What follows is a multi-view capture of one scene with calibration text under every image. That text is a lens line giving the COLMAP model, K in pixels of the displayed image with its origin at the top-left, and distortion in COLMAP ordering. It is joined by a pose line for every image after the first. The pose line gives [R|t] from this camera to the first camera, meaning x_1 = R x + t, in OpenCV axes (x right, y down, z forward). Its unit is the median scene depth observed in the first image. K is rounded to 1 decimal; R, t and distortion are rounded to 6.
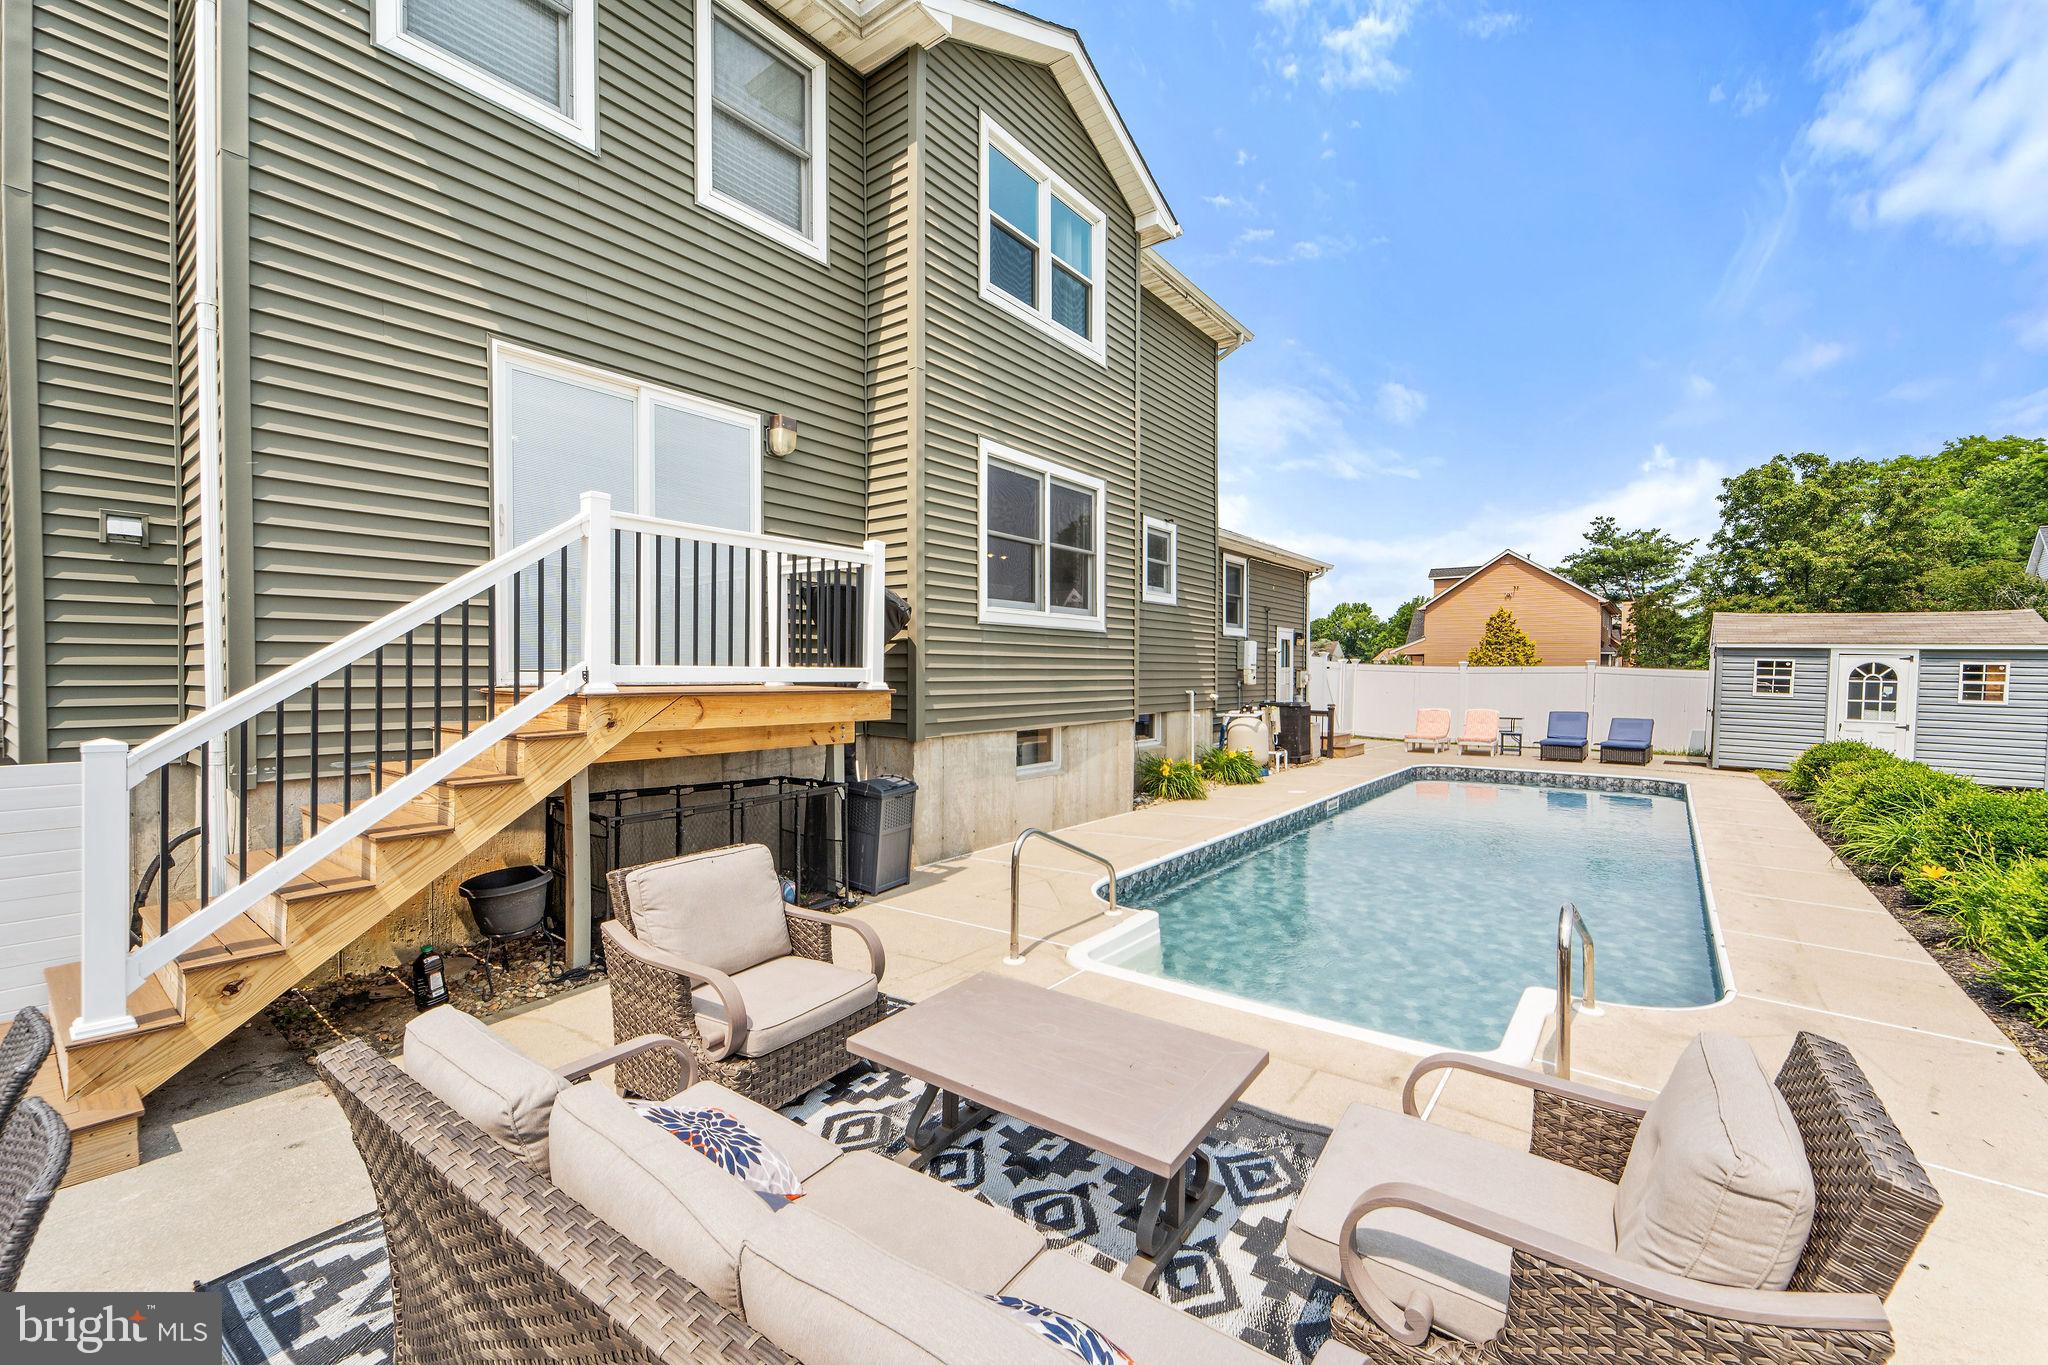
lens RADIAL K [[824.0, 0, 1029.3], [0, 824.0, 682.7], [0, 0, 1]] dist [0.000097, 0.000035]
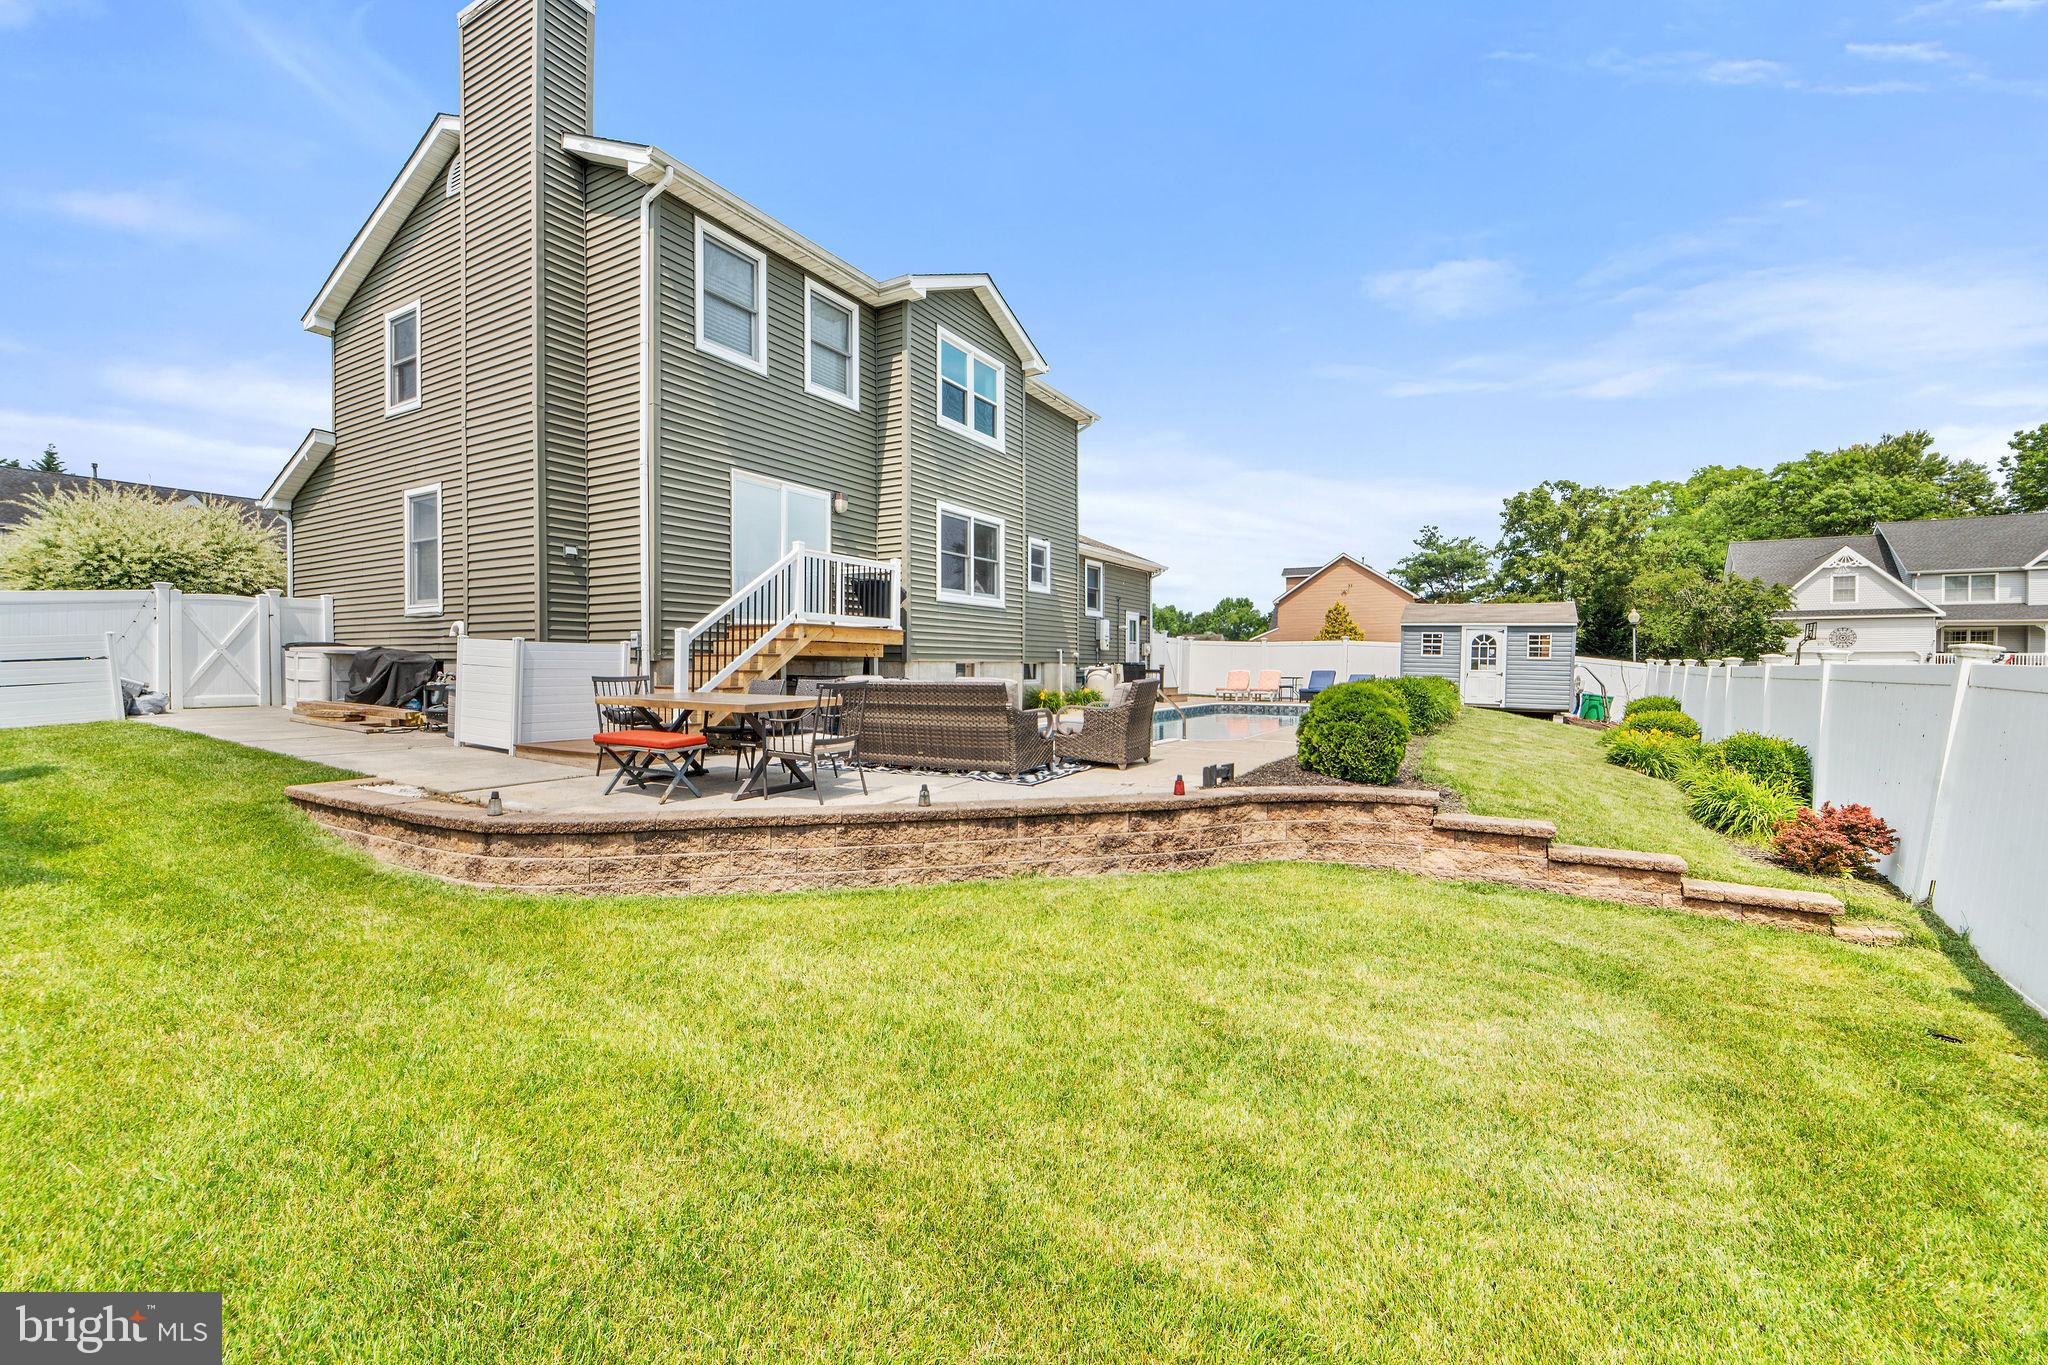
lens RADIAL K [[824.0, 0, 1033.0], [0, 824.0, 674.2], [0, 0, 1]] dist [0.000097, 0.000035]
pose [[0.991966, -0.002507, 0.126483, -0.053940], [0.002758, 0.999995, -0.001809, 0.063744], [-0.126478, 0.002143, 0.991967, -0.567527]]
